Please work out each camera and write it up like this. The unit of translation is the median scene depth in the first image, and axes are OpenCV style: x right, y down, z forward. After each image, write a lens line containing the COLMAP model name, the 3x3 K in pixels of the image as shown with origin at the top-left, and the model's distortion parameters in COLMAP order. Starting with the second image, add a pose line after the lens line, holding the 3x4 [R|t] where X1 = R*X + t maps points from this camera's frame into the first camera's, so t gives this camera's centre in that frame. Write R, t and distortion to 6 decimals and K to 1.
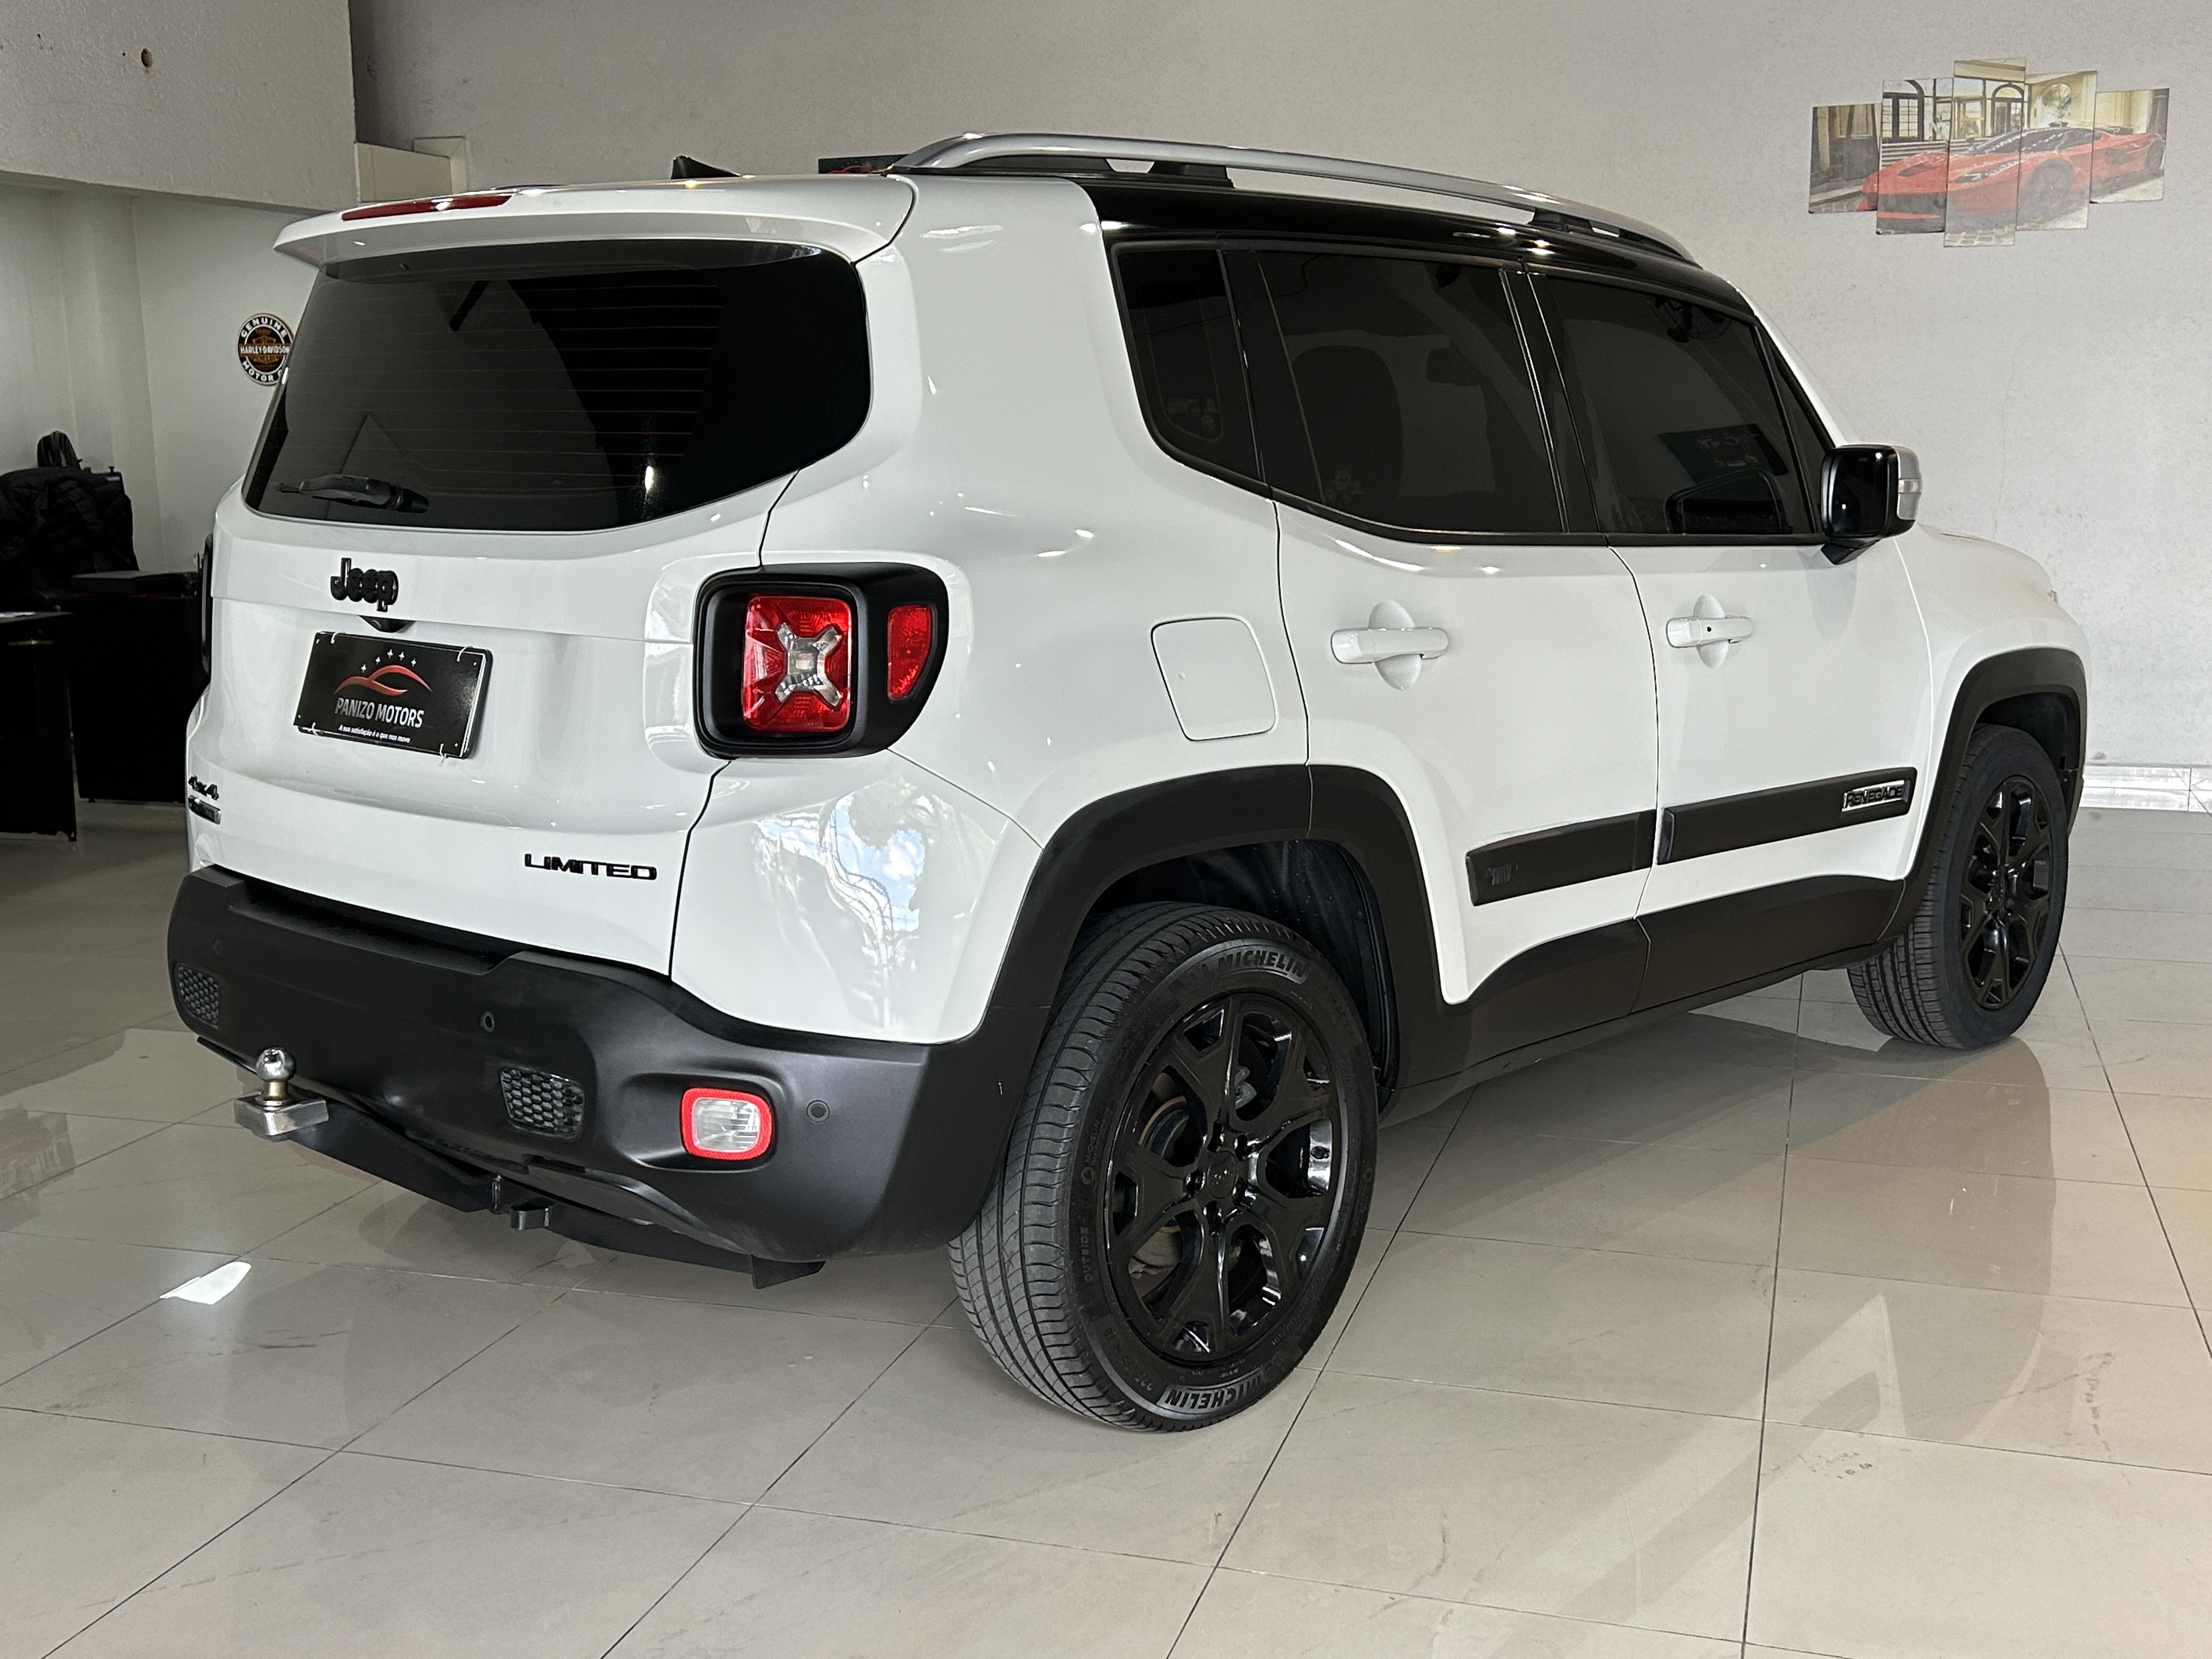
lens RADIAL K [[2371.2, 0, 1106.0], [0, 2371.2, 829.5], [0, 0, 1]] dist [0.098933, -0.134609]
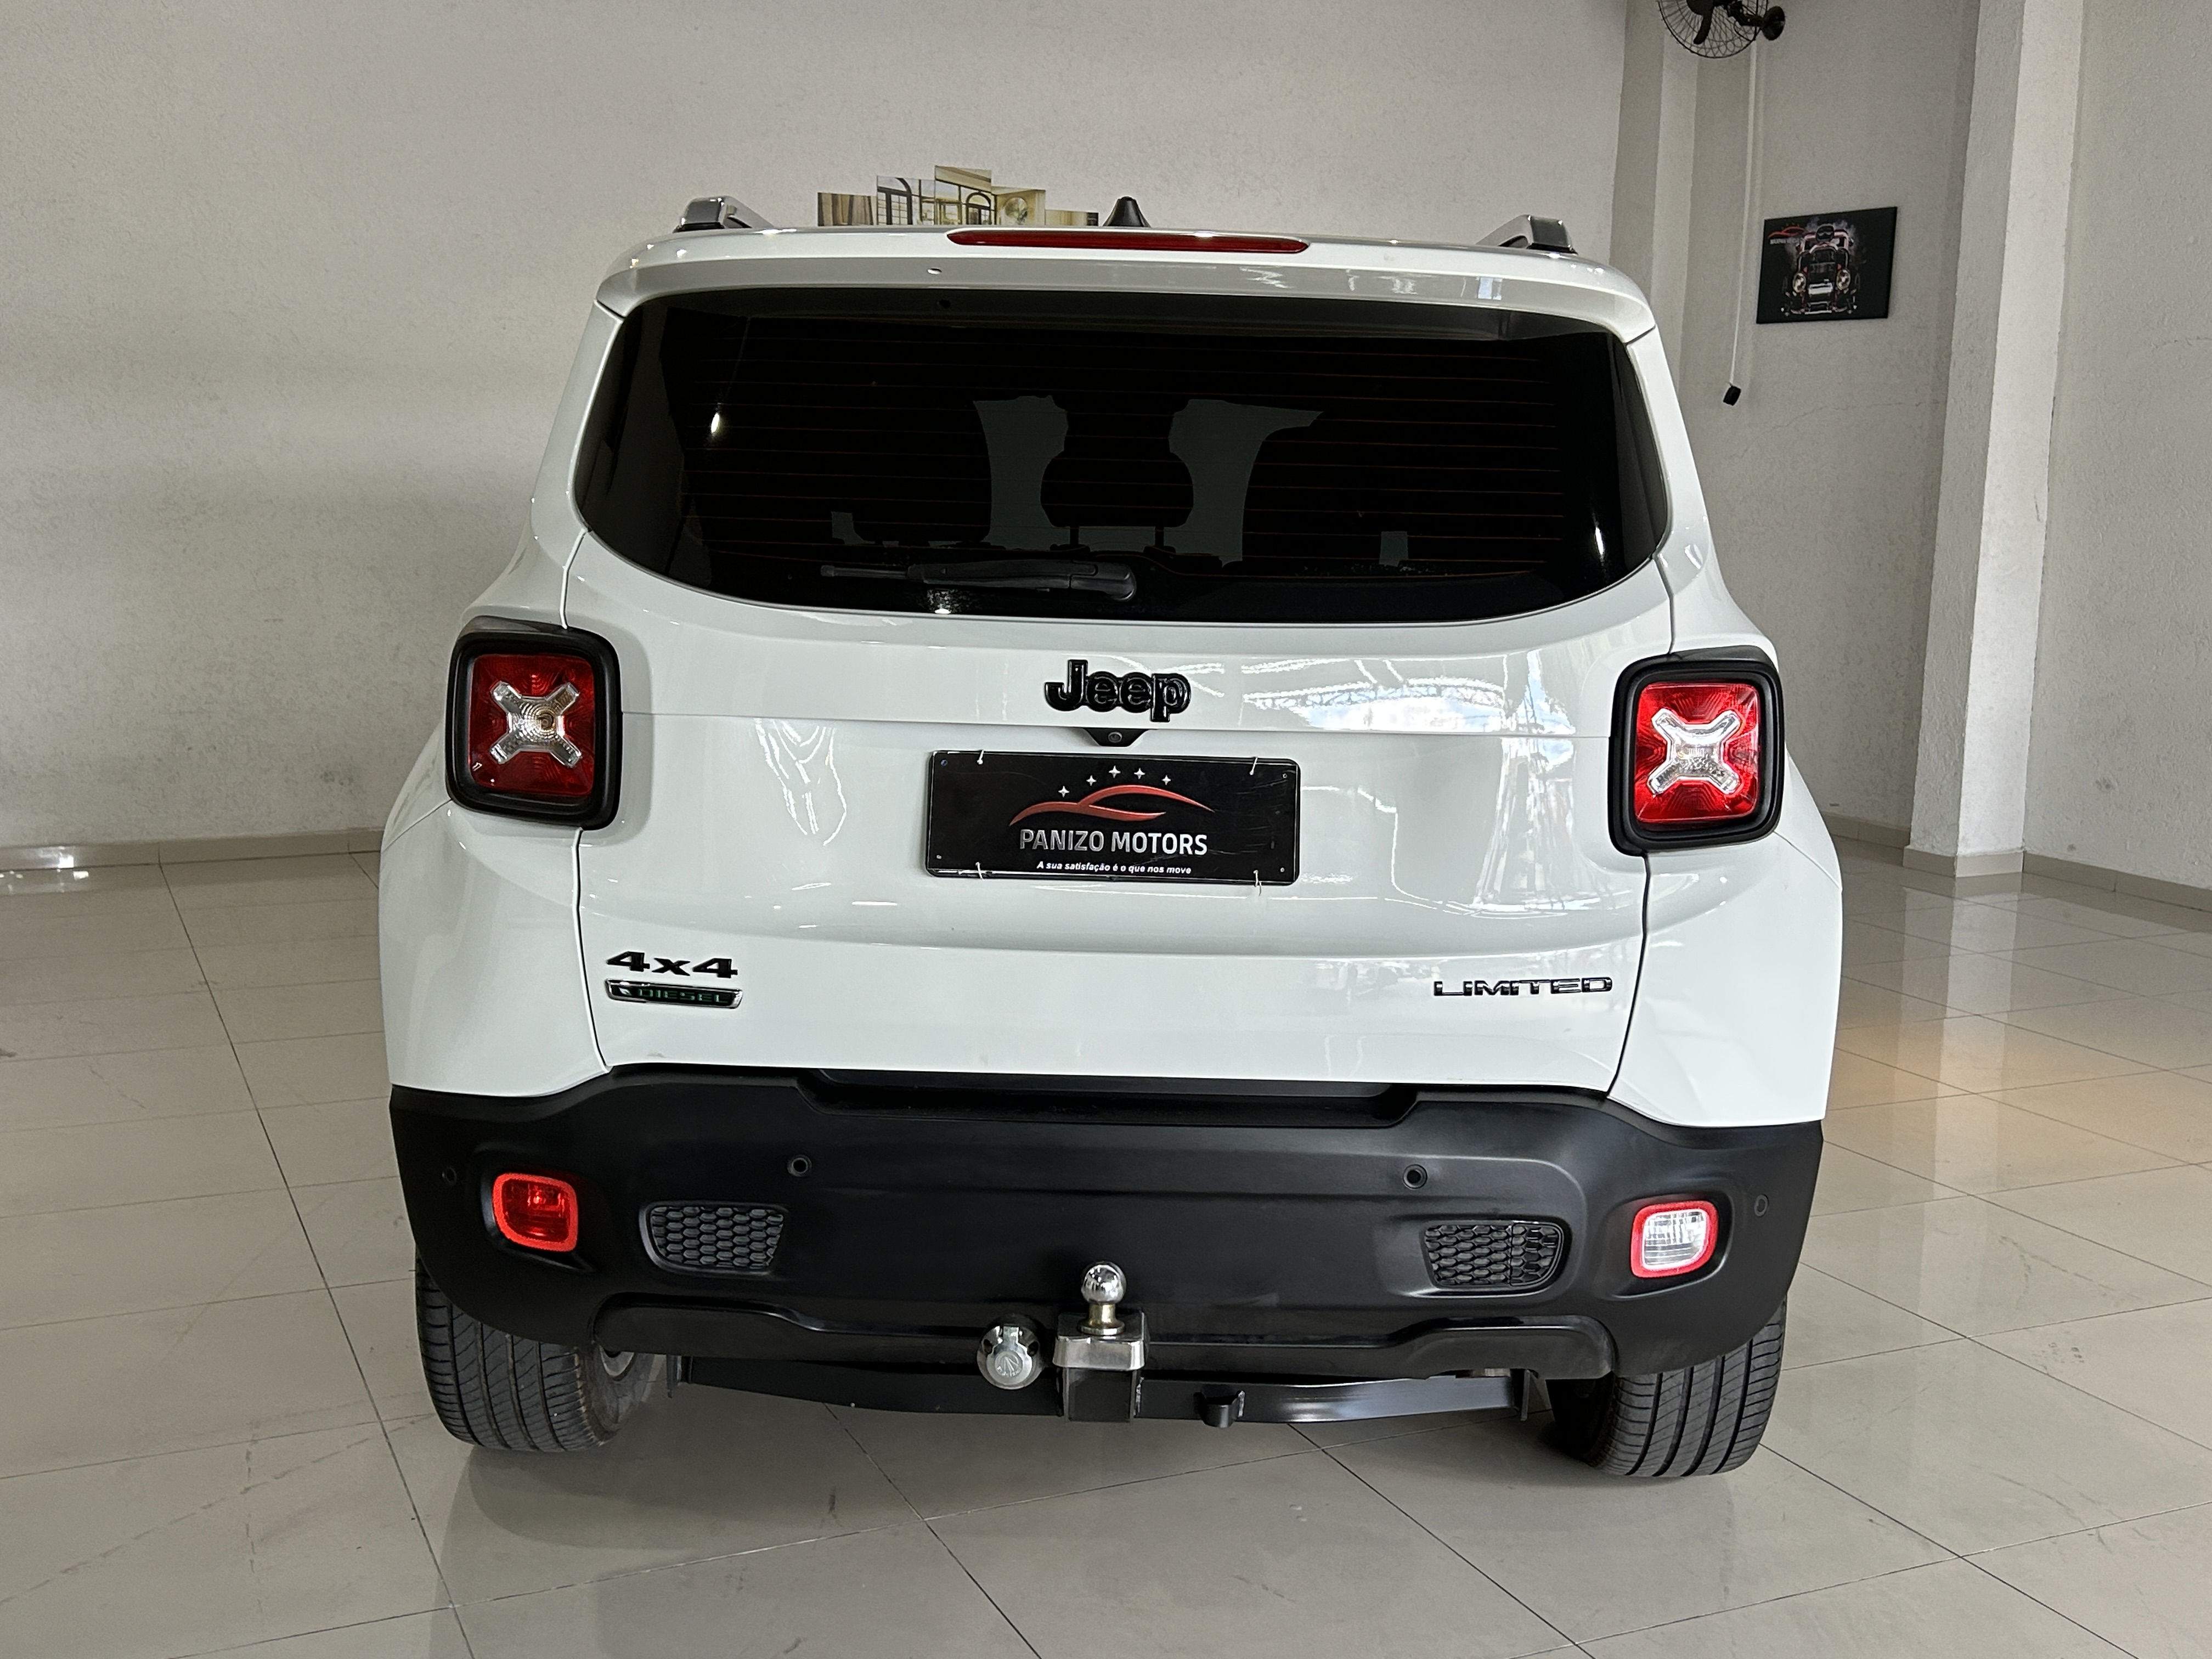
lens RADIAL K [[2371.2, 0, 1106.0], [0, 2371.2, 829.5], [0, 0, 1]] dist [0.098933, -0.134609]
pose [[0.745795, -0.075133, 0.661925, -0.336833], [0.088957, 0.995953, 0.012820, -0.025350], [-0.660209, 0.049322, 0.749461, 0.150138]]
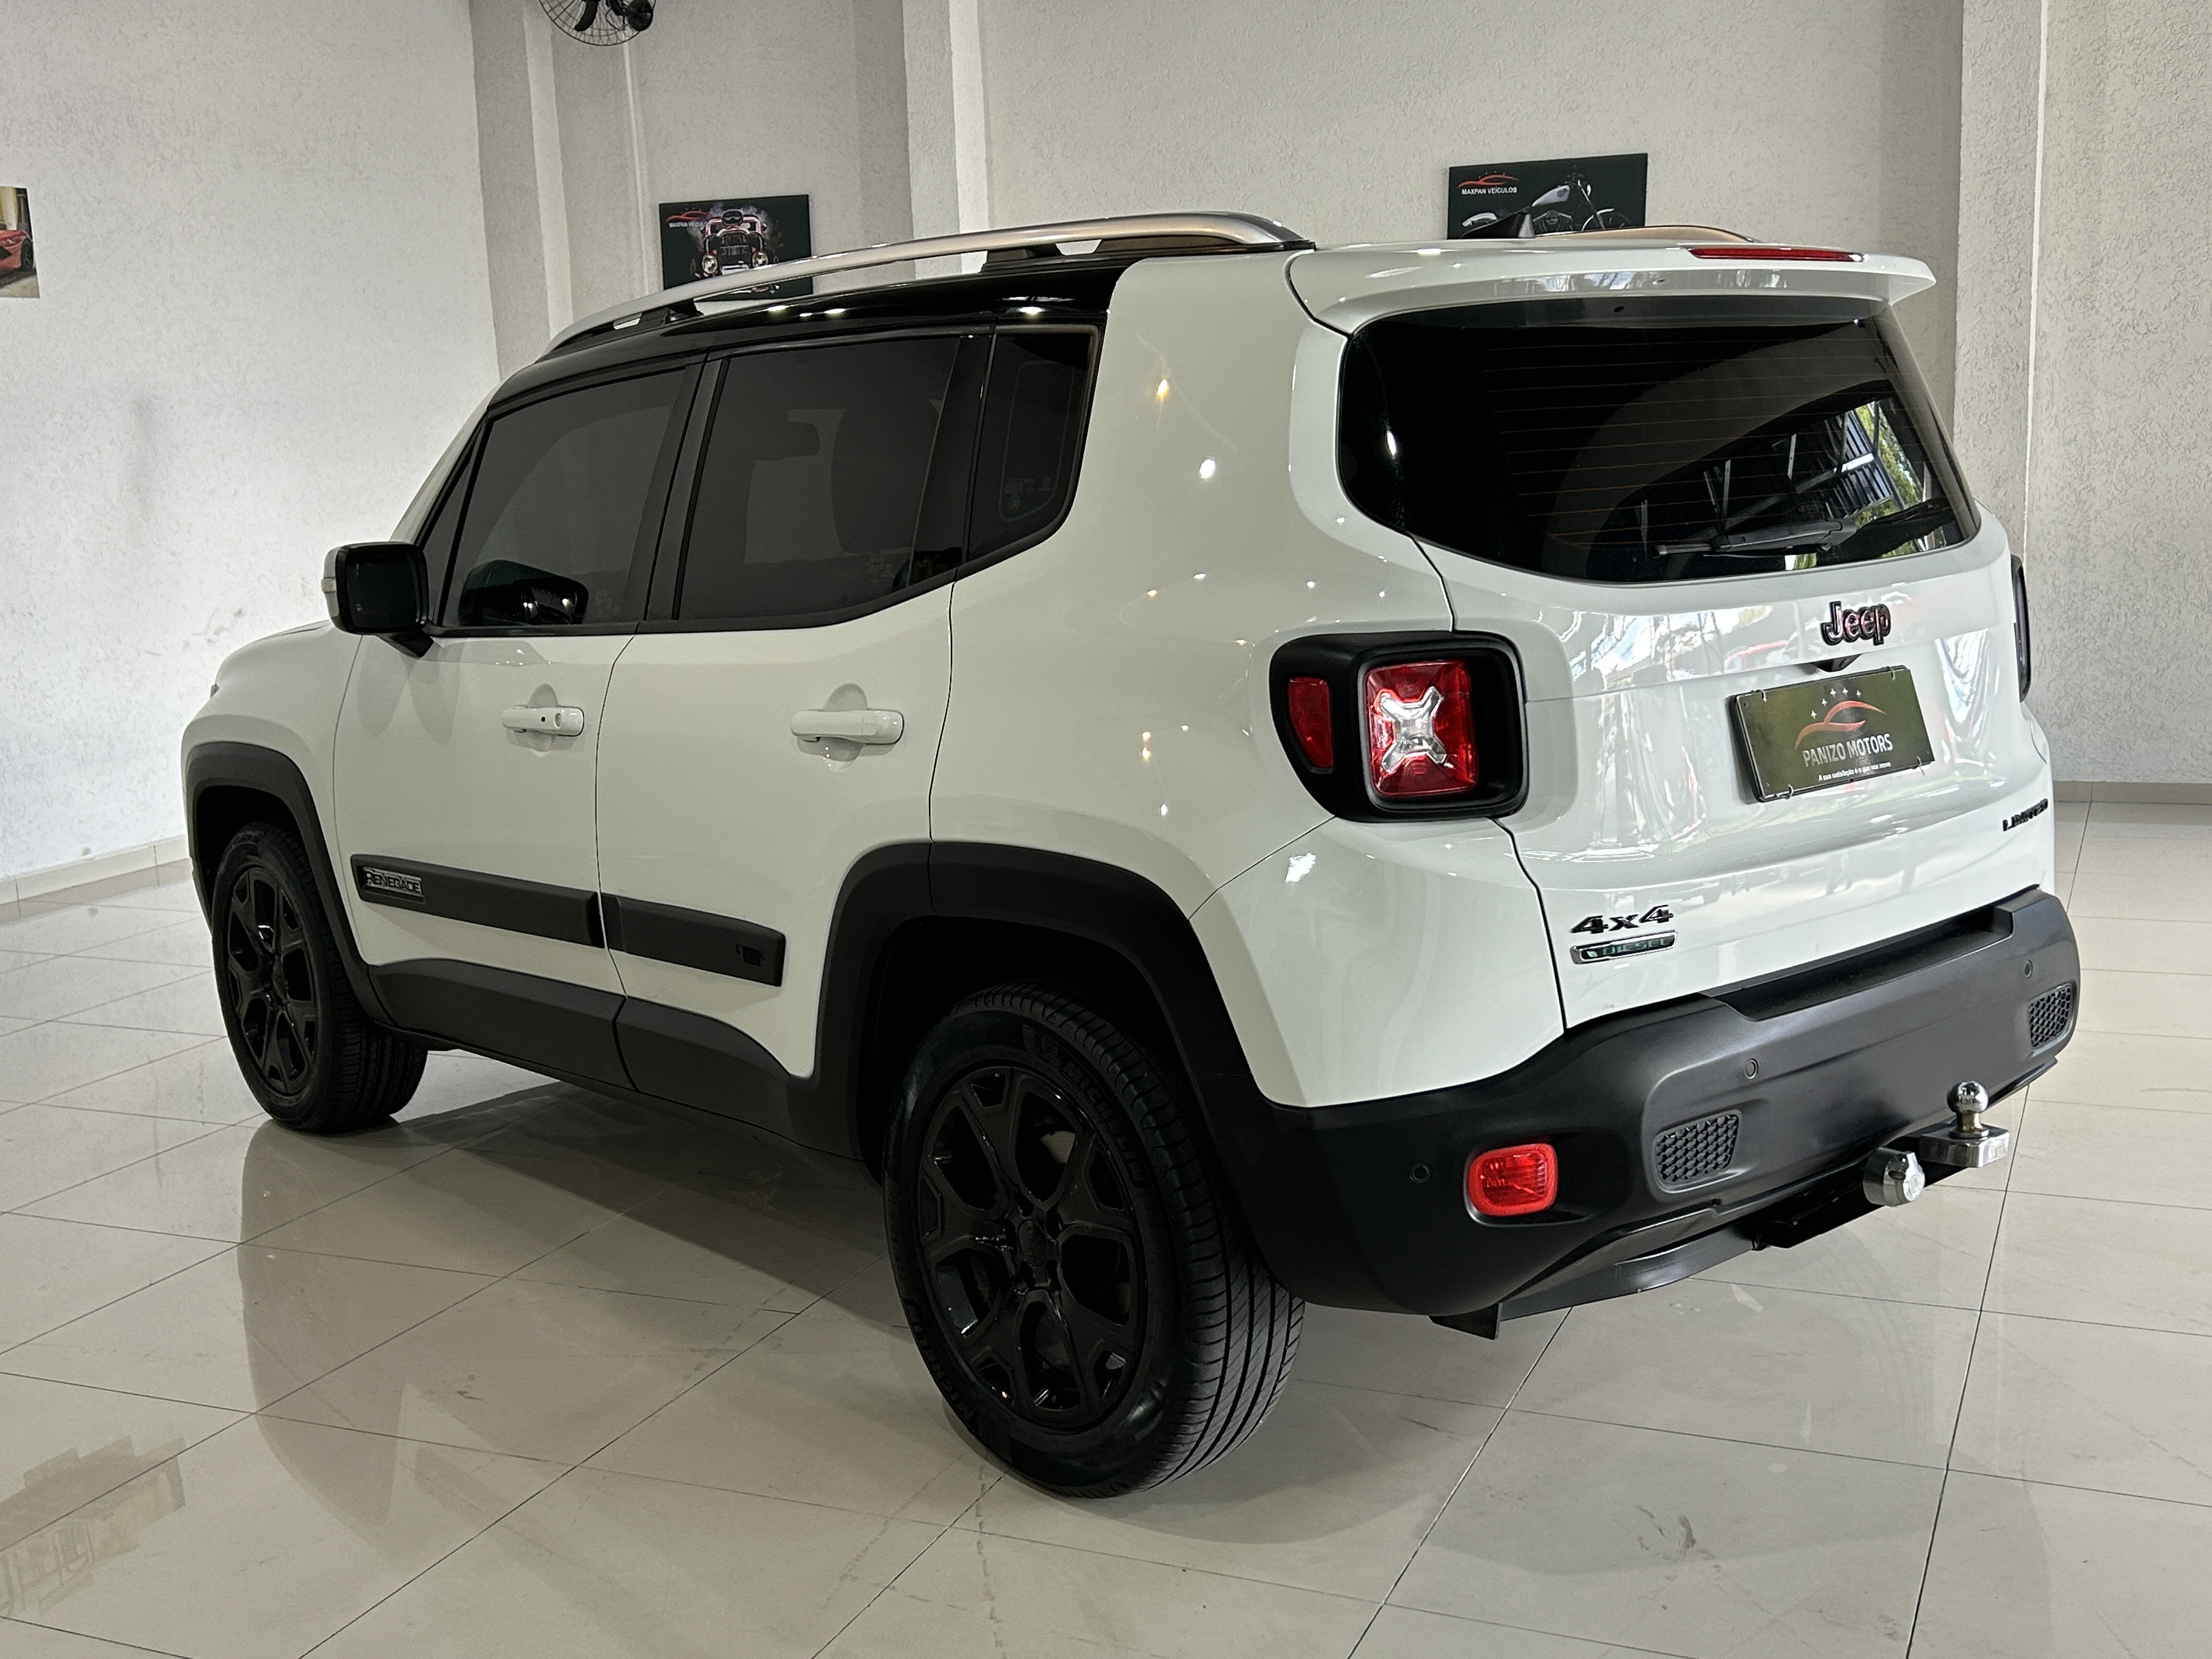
lens RADIAL K [[2371.2, 0, 1106.0], [0, 2371.2, 829.5], [0, 0, 1]] dist [0.098933, -0.134609]
pose [[0.126904, -0.166862, 0.977779, -0.526126], [0.217028, 0.966536, 0.136776, -0.087689], [-0.967881, 0.194848, 0.158871, 0.453064]]
